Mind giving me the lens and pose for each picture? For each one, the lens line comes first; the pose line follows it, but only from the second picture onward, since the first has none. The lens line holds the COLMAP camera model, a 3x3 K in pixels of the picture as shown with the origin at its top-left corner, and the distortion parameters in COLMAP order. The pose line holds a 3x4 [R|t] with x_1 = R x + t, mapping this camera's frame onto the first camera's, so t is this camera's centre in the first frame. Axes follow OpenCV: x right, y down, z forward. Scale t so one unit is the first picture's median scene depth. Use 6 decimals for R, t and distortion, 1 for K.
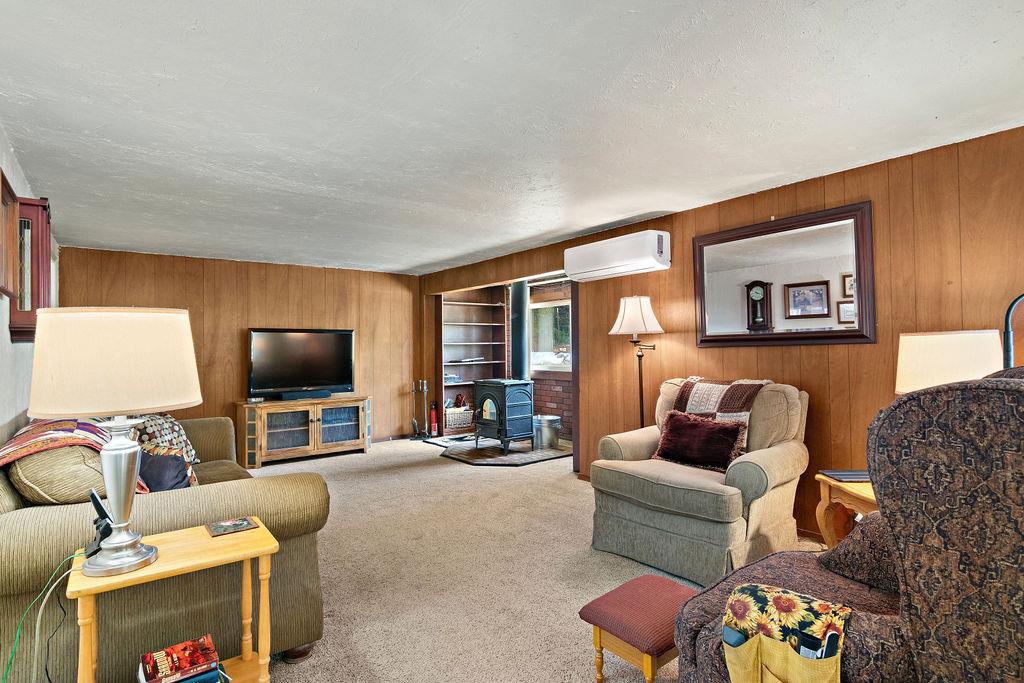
lens RADIAL K [[525.2, 0, 509.3], [0, 525.2, 340.6], [0, 0, 1]] dist [0.000244, 0.002291]
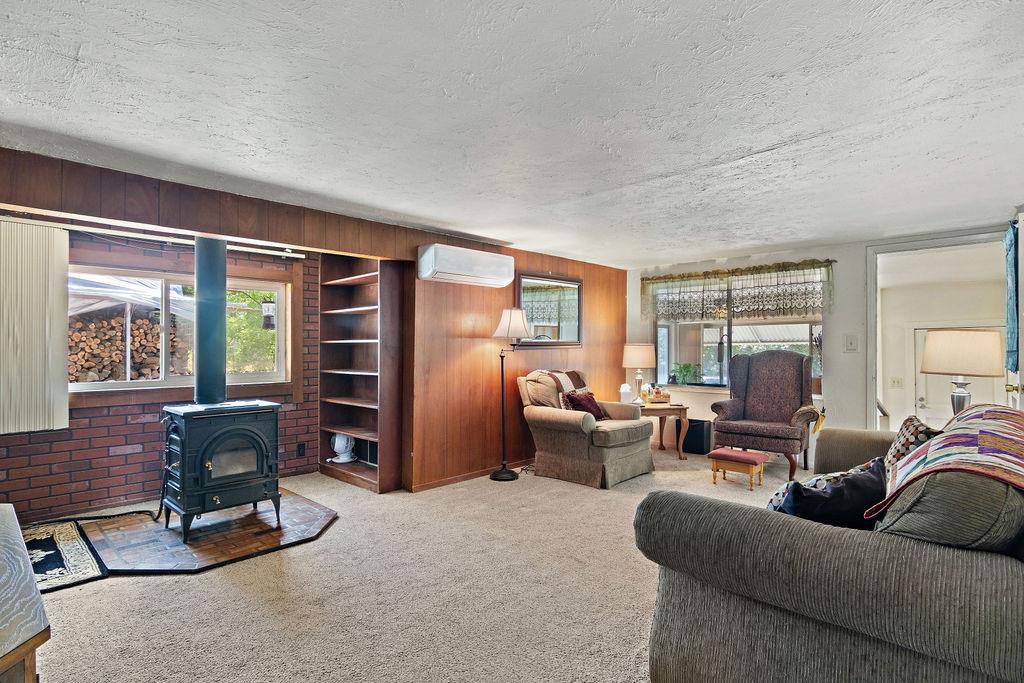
lens RADIAL K [[525.2, 0, 517.8], [0, 525.2, 346.1], [0, 0, 1]] dist [0.000244, 0.002291]
pose [[-0.148670, 0.007000, 0.988862, -0.551877], [-0.014656, 0.999850, -0.009281, 0.008721], [-0.988778, -0.015873, -0.148545, 0.659660]]
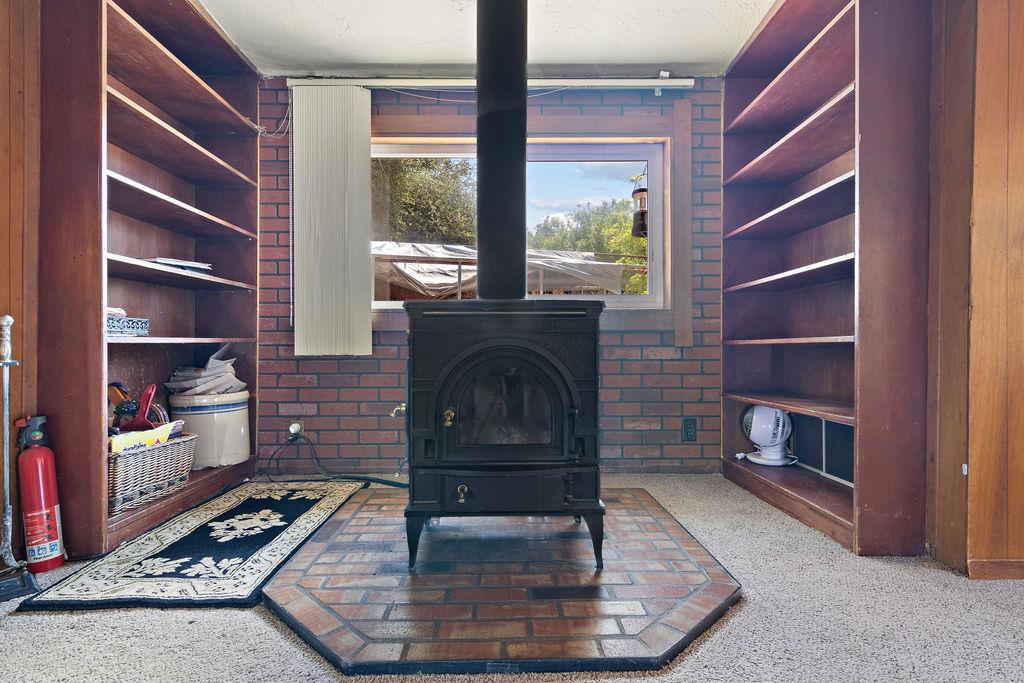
lens RADIAL K [[525.2, 0, 502.2], [0, 525.2, 348.5], [0, 0, 1]] dist [0.000244, 0.002291]
pose [[0.614197, 0.003791, 0.789144, -0.204620], [-0.013530, 0.999892, 0.005728, 0.085085], [-0.789037, -0.014195, 0.614182, 0.709435]]
